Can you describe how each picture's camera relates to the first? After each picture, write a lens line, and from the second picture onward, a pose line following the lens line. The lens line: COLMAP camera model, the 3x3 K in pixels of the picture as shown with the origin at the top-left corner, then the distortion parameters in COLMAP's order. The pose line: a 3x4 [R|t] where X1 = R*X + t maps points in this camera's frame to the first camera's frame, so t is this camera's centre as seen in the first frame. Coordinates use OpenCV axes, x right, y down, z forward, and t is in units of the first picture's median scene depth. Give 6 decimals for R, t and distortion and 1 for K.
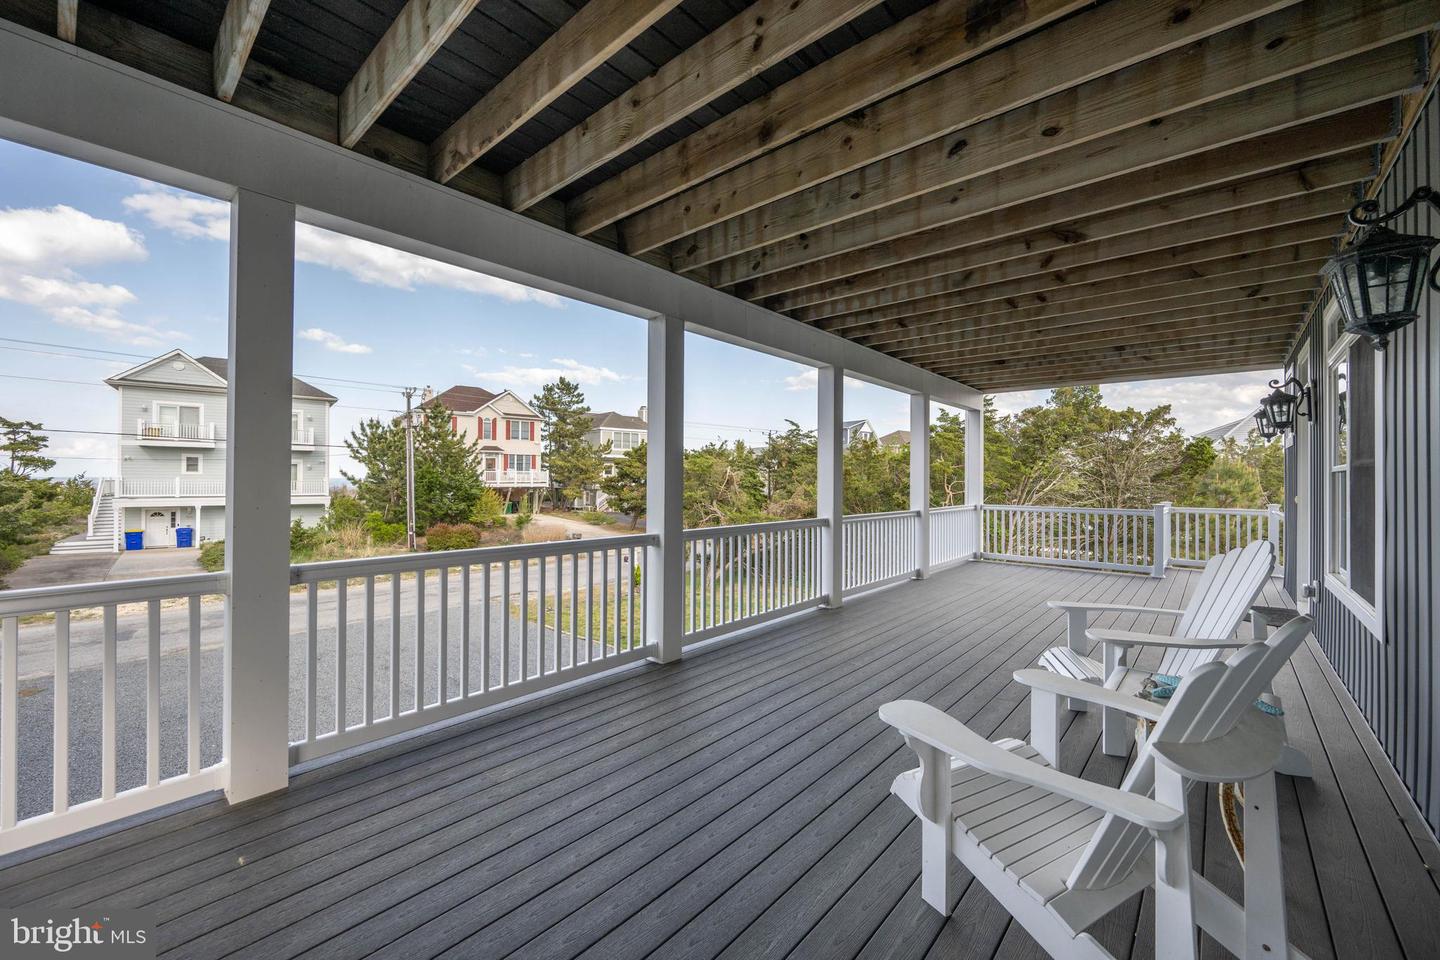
lens RADIAL K [[573.2, 0, 713.9], [0, 573.2, 478.6], [0, 0, 1]] dist [0.012562, -0.000029]
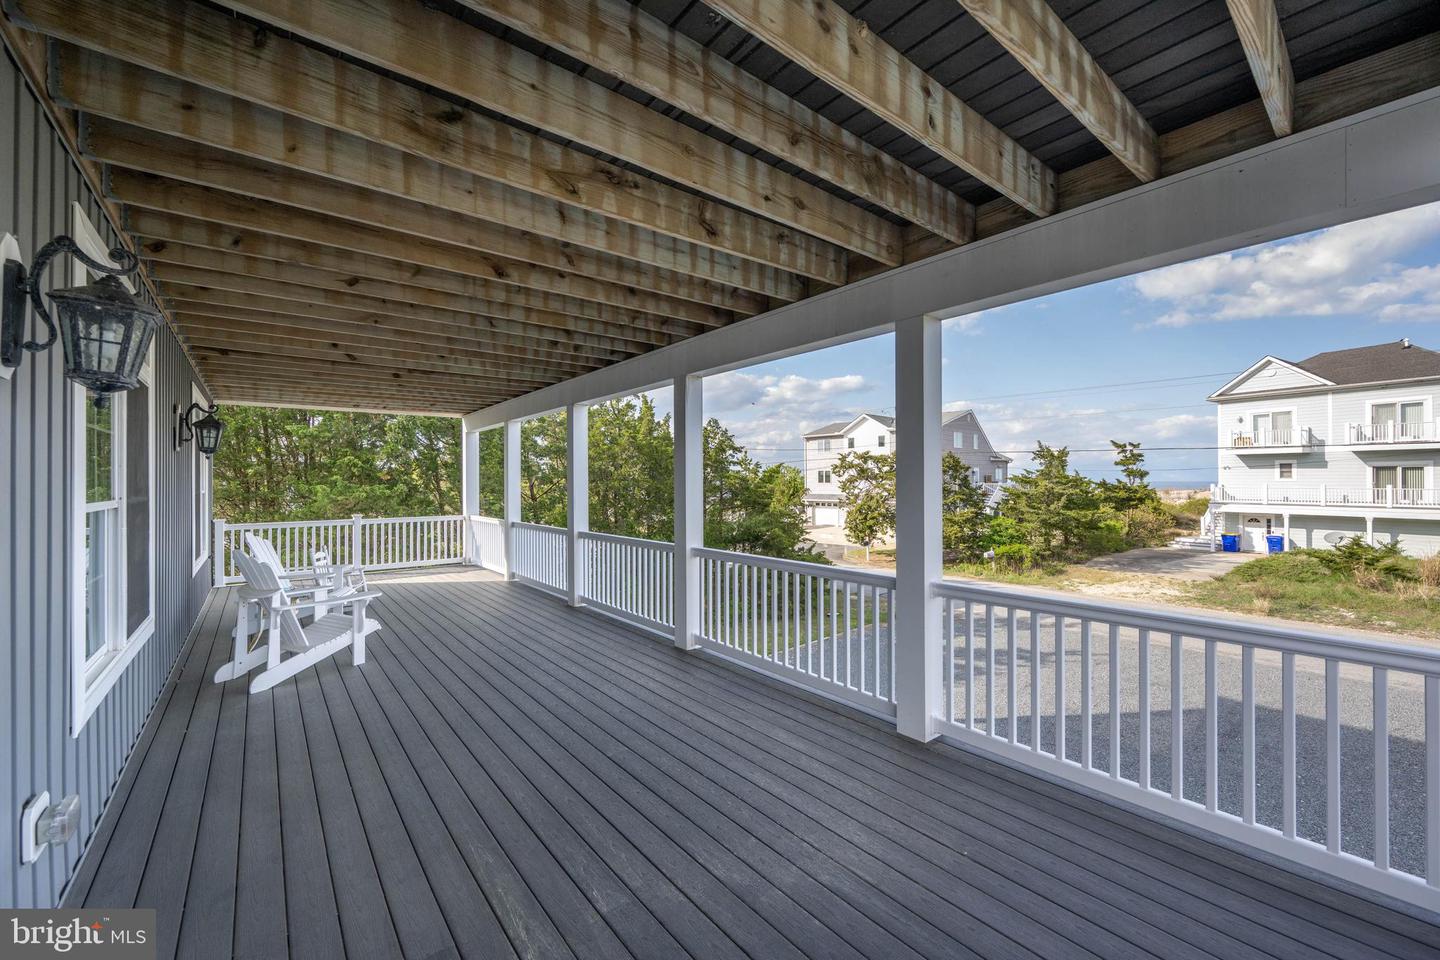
lens RADIAL K [[573.2, 0, 713.9], [0, 573.2, 478.6], [0, 0, 1]] dist [0.012562, -0.000029]
pose [[-0.165853, -0.009987, -0.986100, 0.209813], [0.004383, 0.999931, -0.010864, -0.005258], [0.986141, -0.006124, -0.165798, 0.233627]]
